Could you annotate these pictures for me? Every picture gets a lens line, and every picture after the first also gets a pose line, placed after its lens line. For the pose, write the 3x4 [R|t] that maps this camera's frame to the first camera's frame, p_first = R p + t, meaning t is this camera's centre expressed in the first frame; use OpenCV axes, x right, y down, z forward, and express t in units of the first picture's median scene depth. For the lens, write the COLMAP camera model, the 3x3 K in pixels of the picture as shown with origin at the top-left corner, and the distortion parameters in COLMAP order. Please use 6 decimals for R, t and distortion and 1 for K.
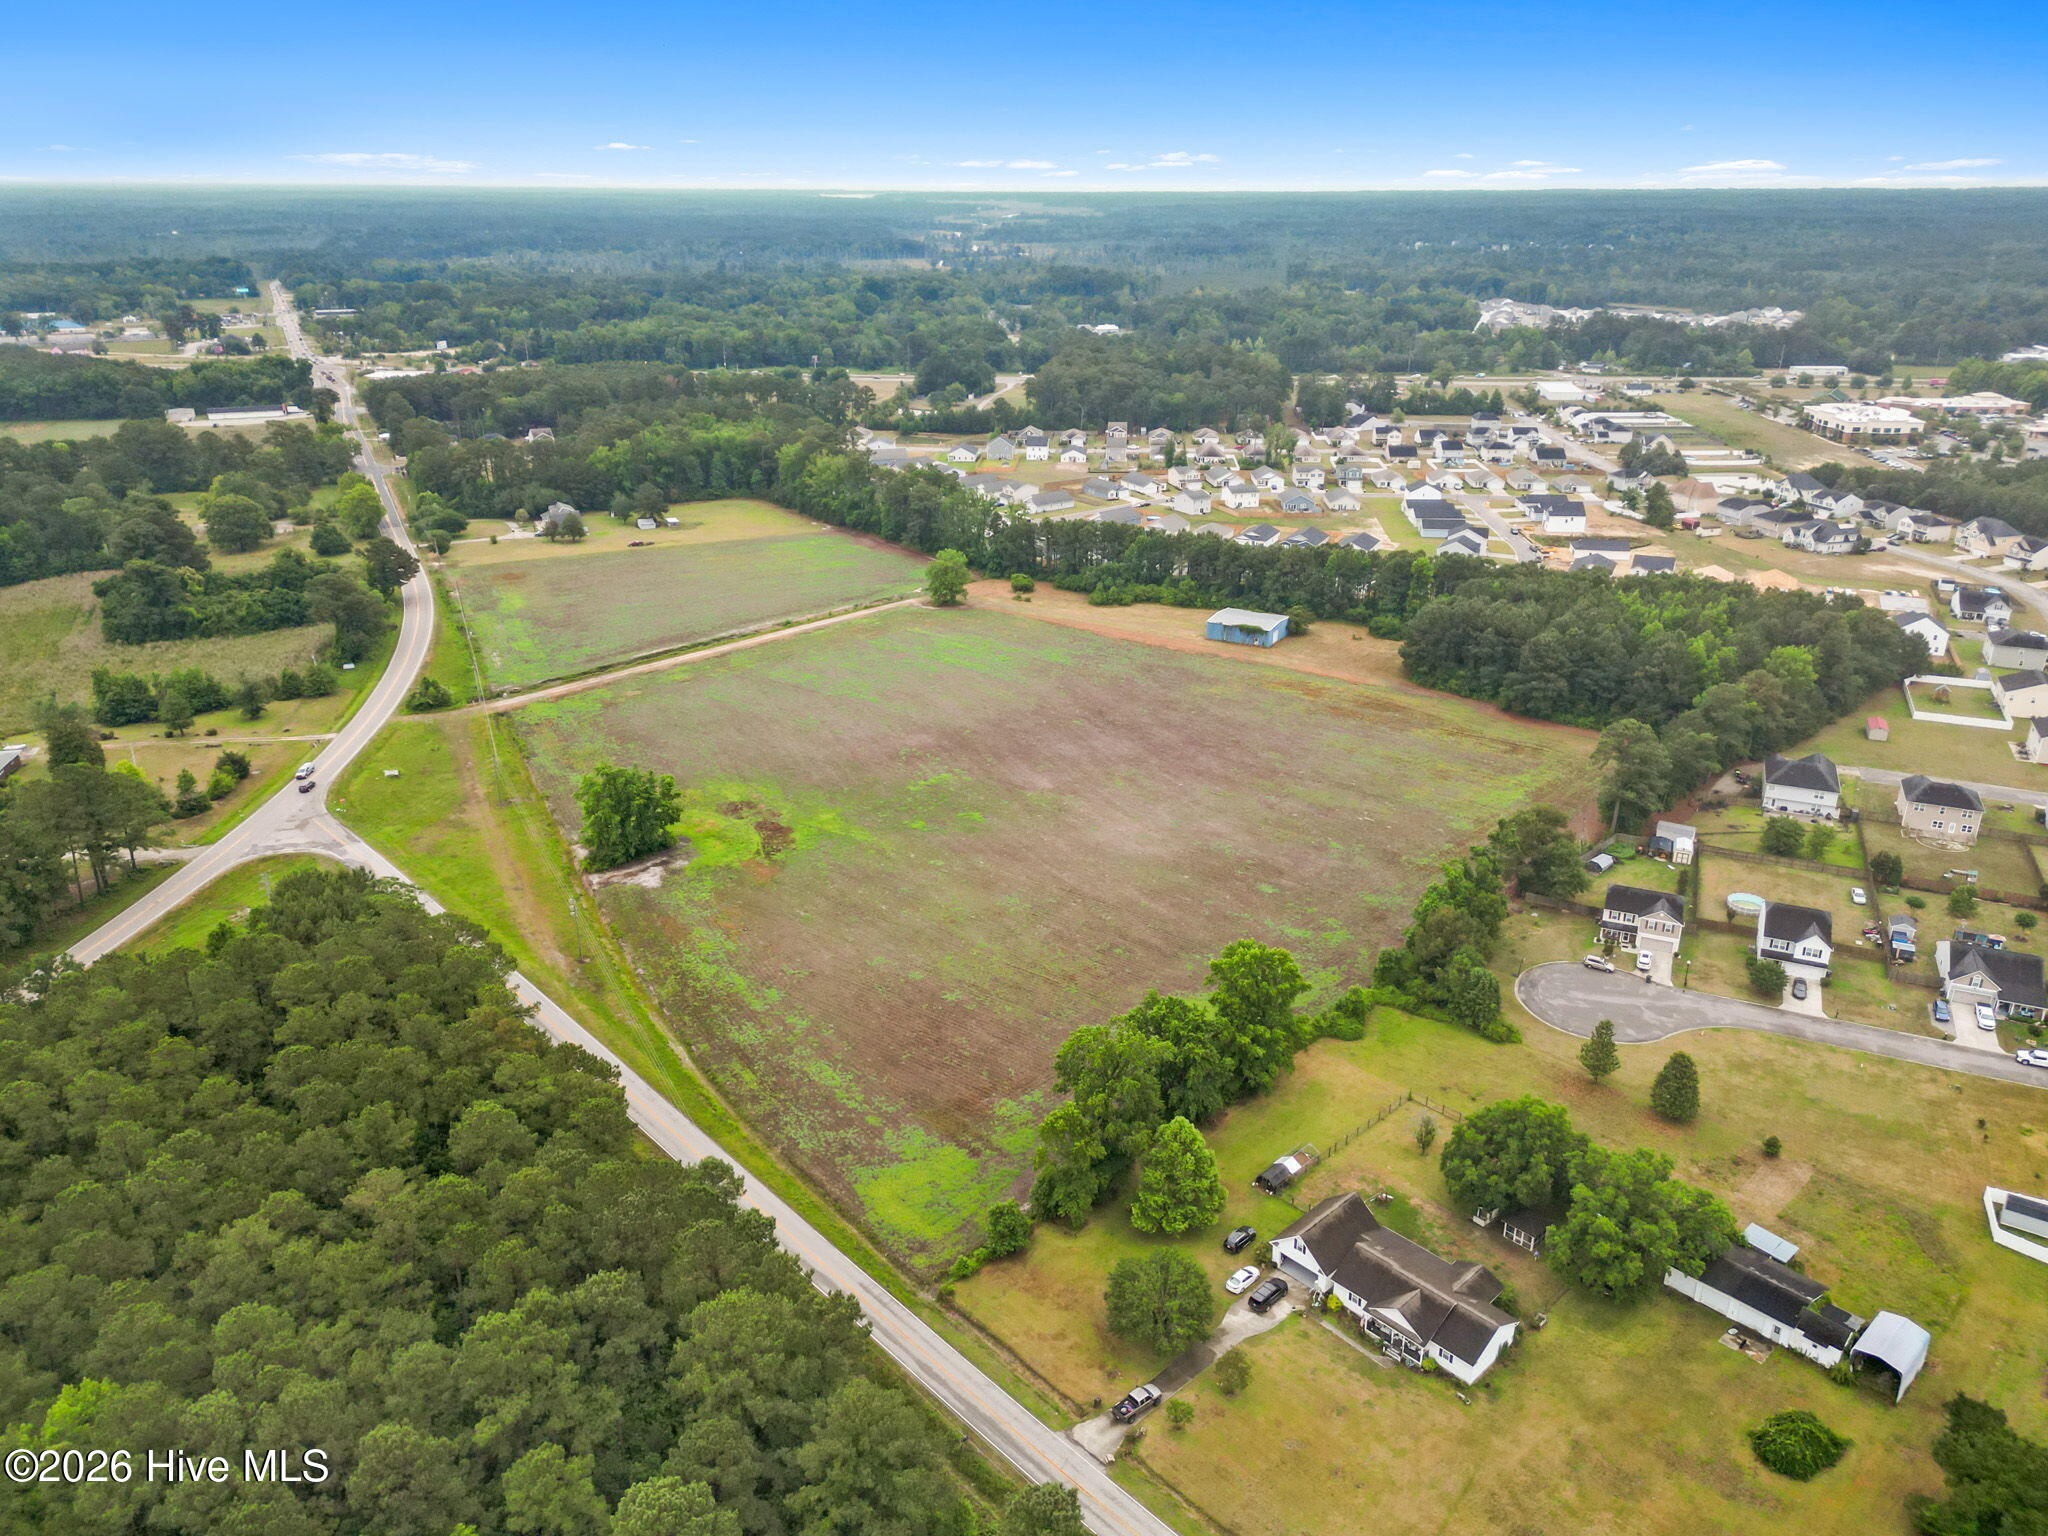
lens RADIAL K [[1473.4, 0, 1012.5], [0, 1473.4, 716.7], [0, 0, 1]] dist [0.090762, -0.087163]
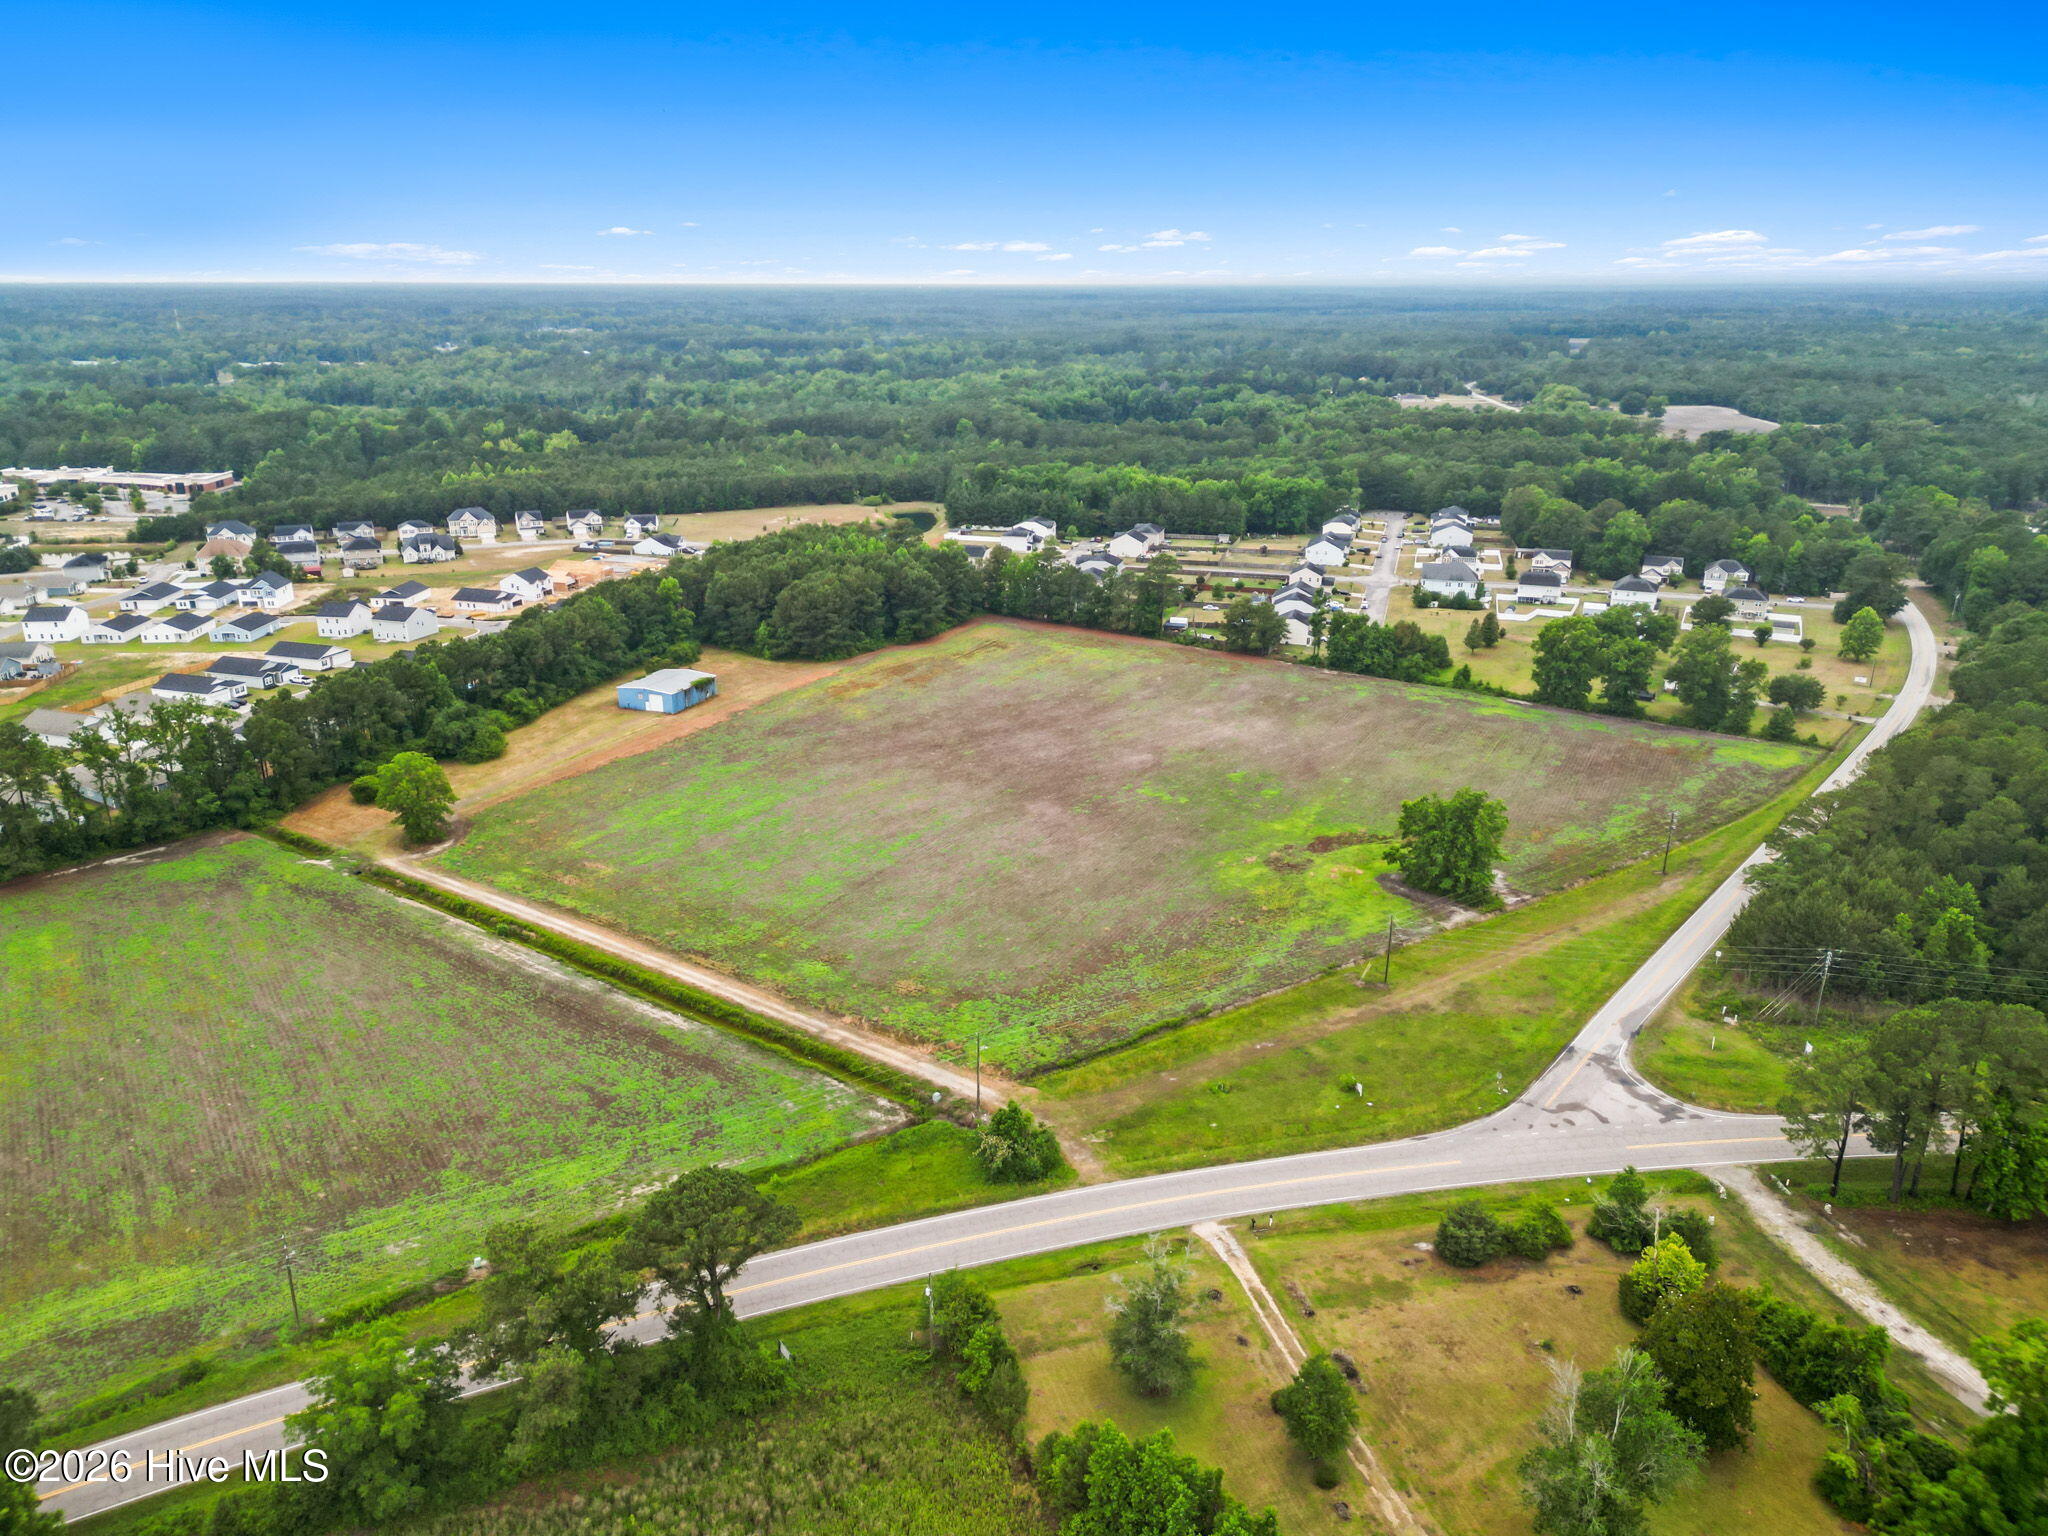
lens RADIAL K [[1417.1, 0, 1027.1], [0, 1417.1, 805.6], [0, 0, 1]] dist [0.076484, -0.072590]
pose [[-0.149329, -0.340567, 0.928286, -0.728630], [0.335439, 0.865692, 0.371562, -0.260706], [-0.930151, 0.366868, -0.015033, 0.890791]]
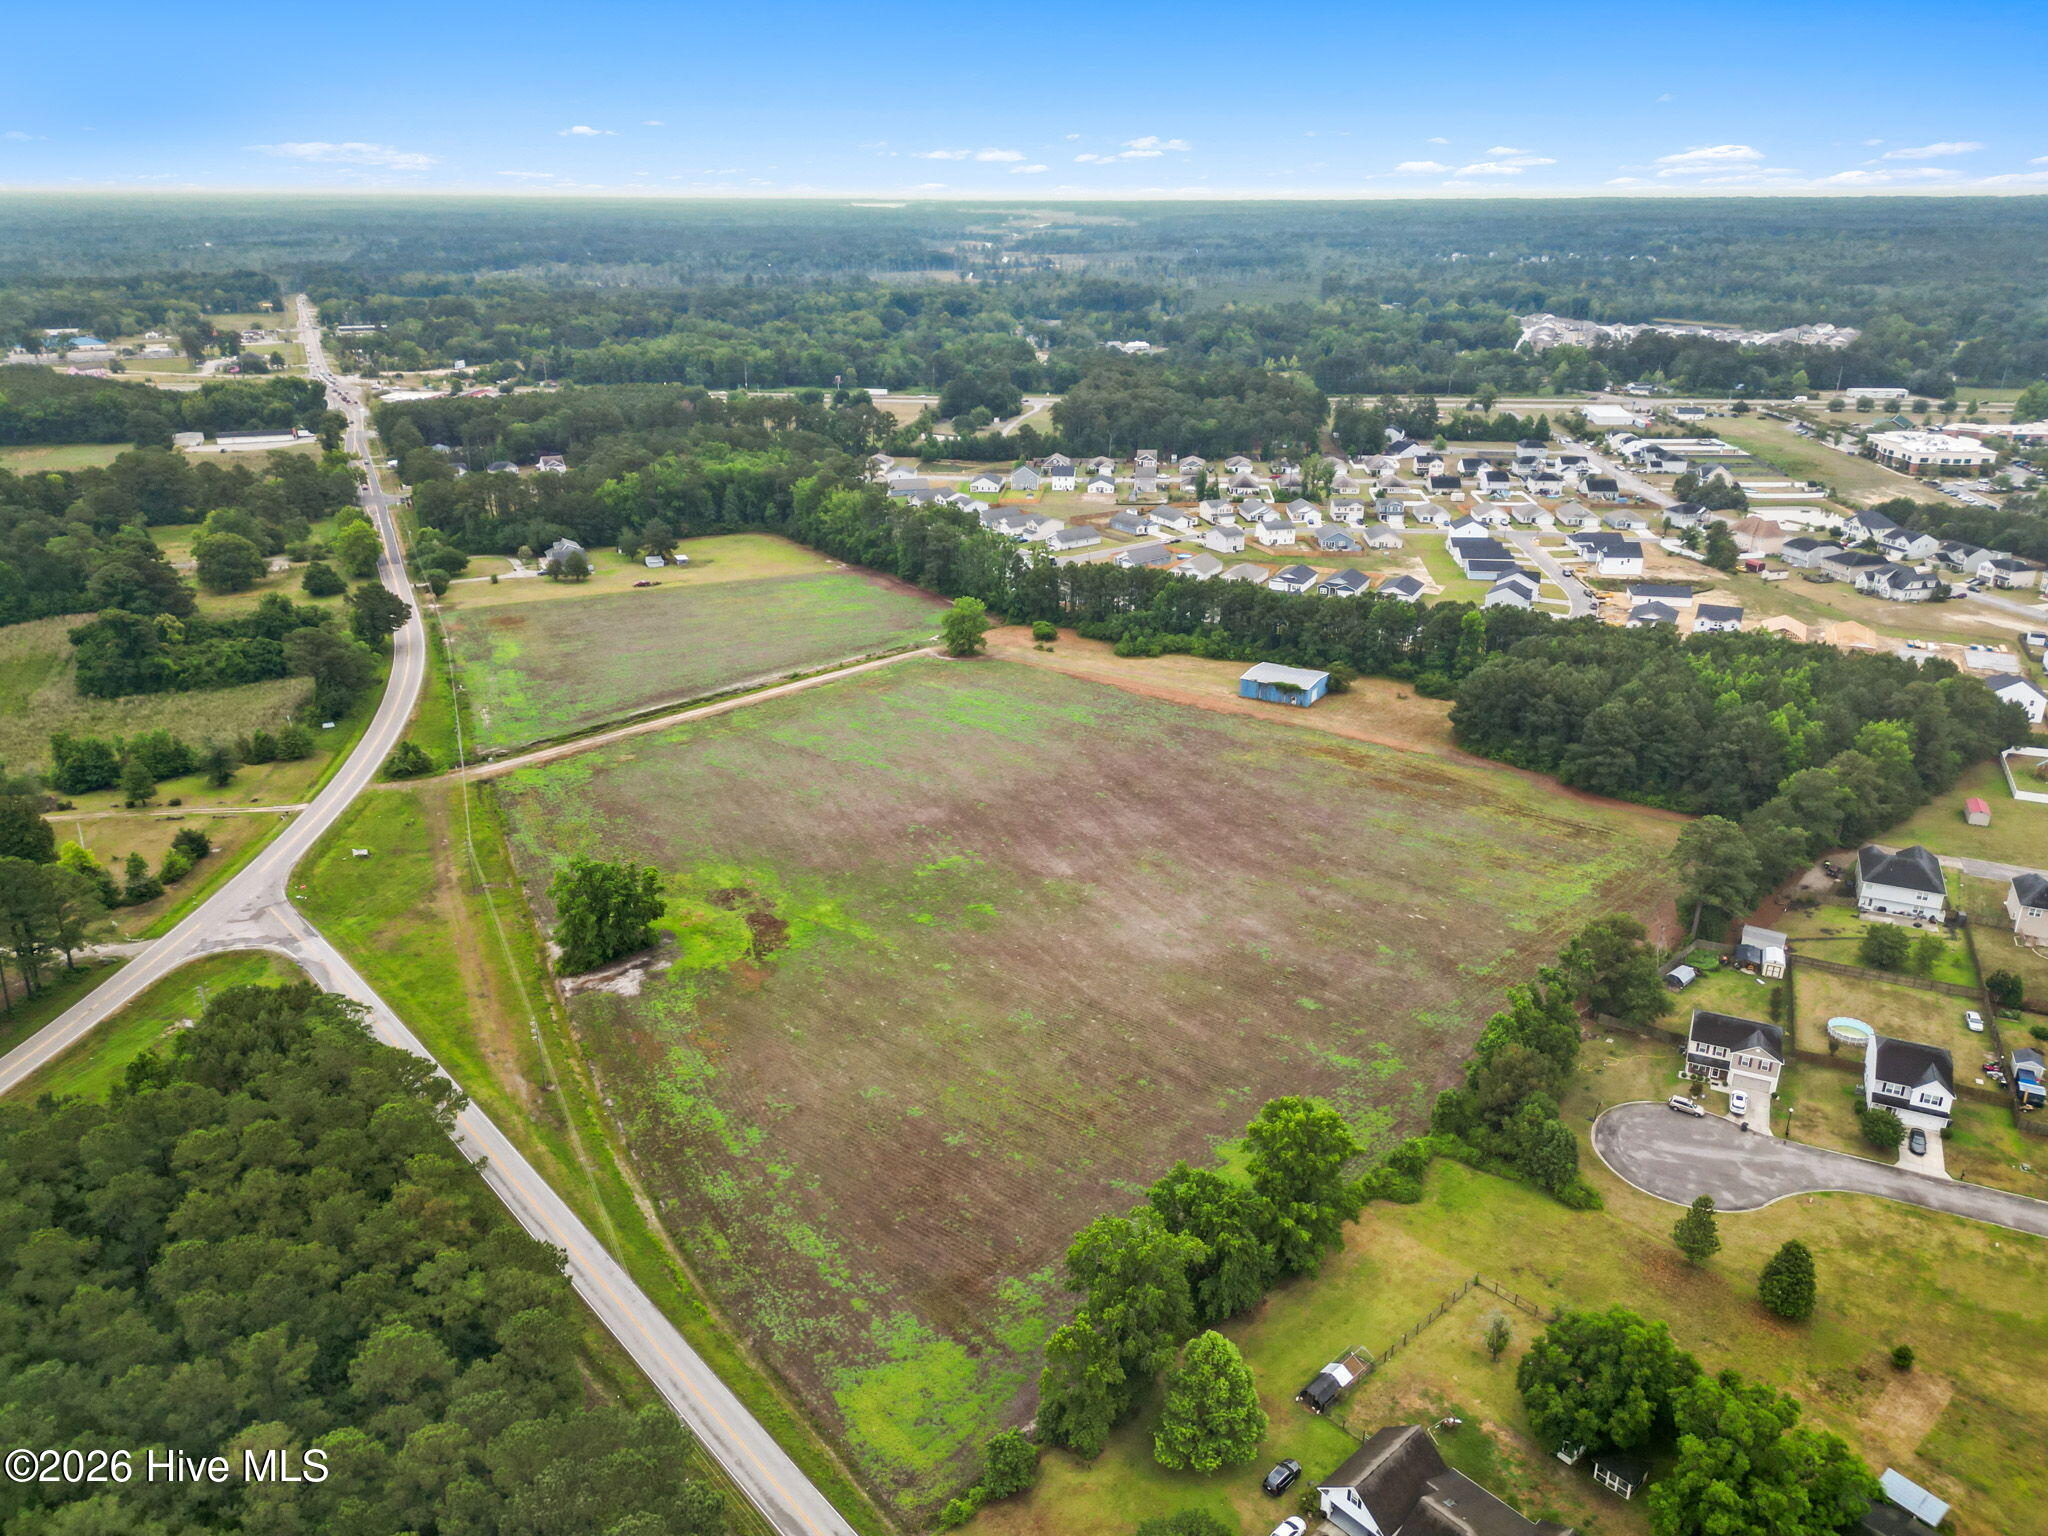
lens RADIAL K [[1473.4, 0, 1012.5], [0, 1473.4, 716.7], [0, 0, 1]] dist [0.090762, -0.087163]
pose [[0.999788, 0.006083, -0.019653, 0.005899], [-0.006171, 0.999971, -0.004423, -0.036806], [0.019626, 0.004543, 0.999797, 0.064024]]
